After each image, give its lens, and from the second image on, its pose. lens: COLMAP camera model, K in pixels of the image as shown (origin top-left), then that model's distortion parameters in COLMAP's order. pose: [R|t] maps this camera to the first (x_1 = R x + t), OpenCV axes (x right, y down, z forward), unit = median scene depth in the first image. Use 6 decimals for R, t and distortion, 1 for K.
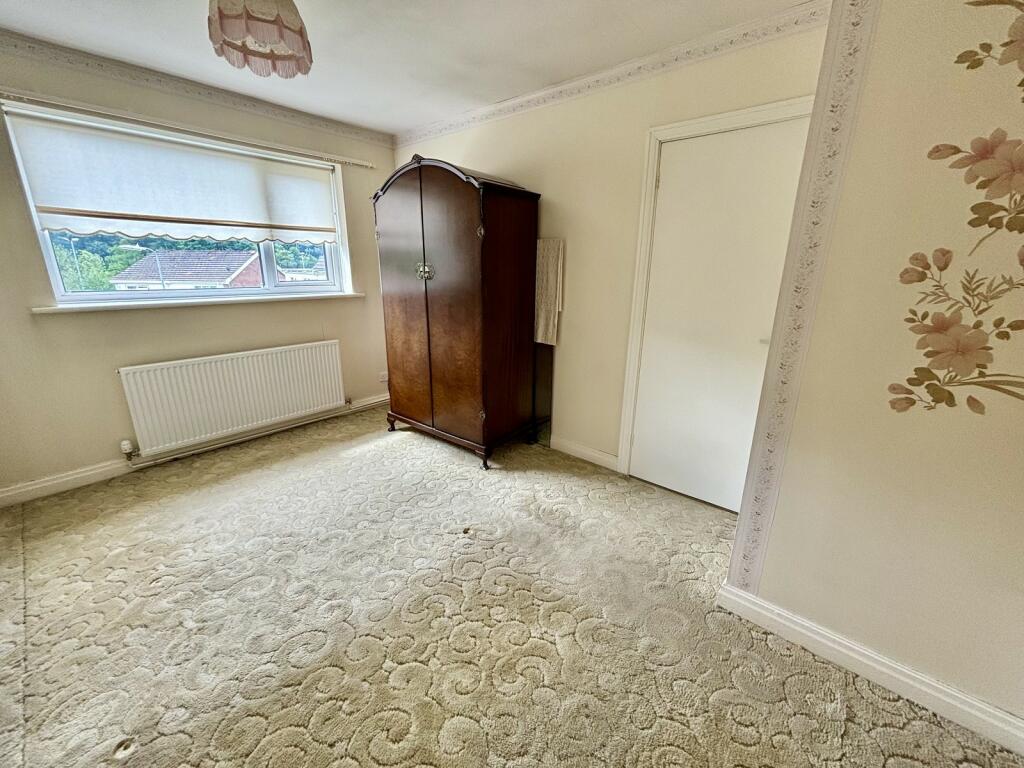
lens RADIAL K [[409.2, 0, 512.0], [0, 409.2, 384.0], [0, 0, 1]] dist [0.000477, -0.010966]
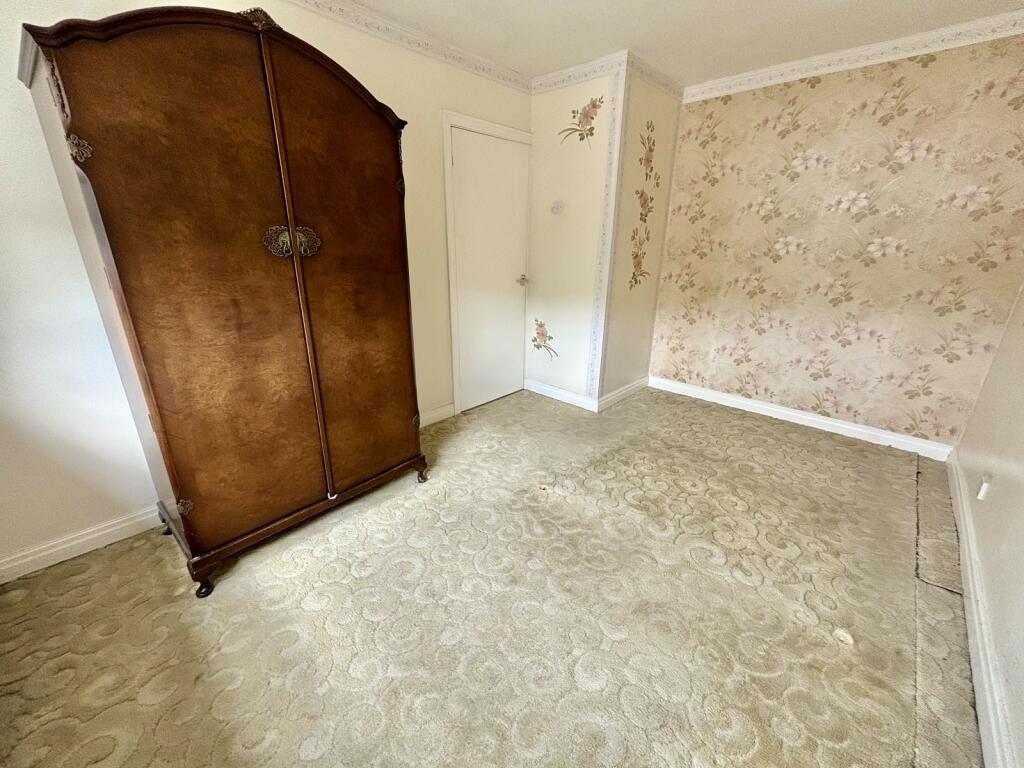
lens RADIAL K [[409.2, 0, 512.0], [0, 409.2, 384.0], [0, 0, 1]] dist [0.000477, -0.010966]
pose [[0.029998, -0.344917, 0.938154, -0.786604], [0.264853, 0.907770, 0.325278, -0.197685], [-0.963822, 0.238715, 0.118584, 0.684899]]
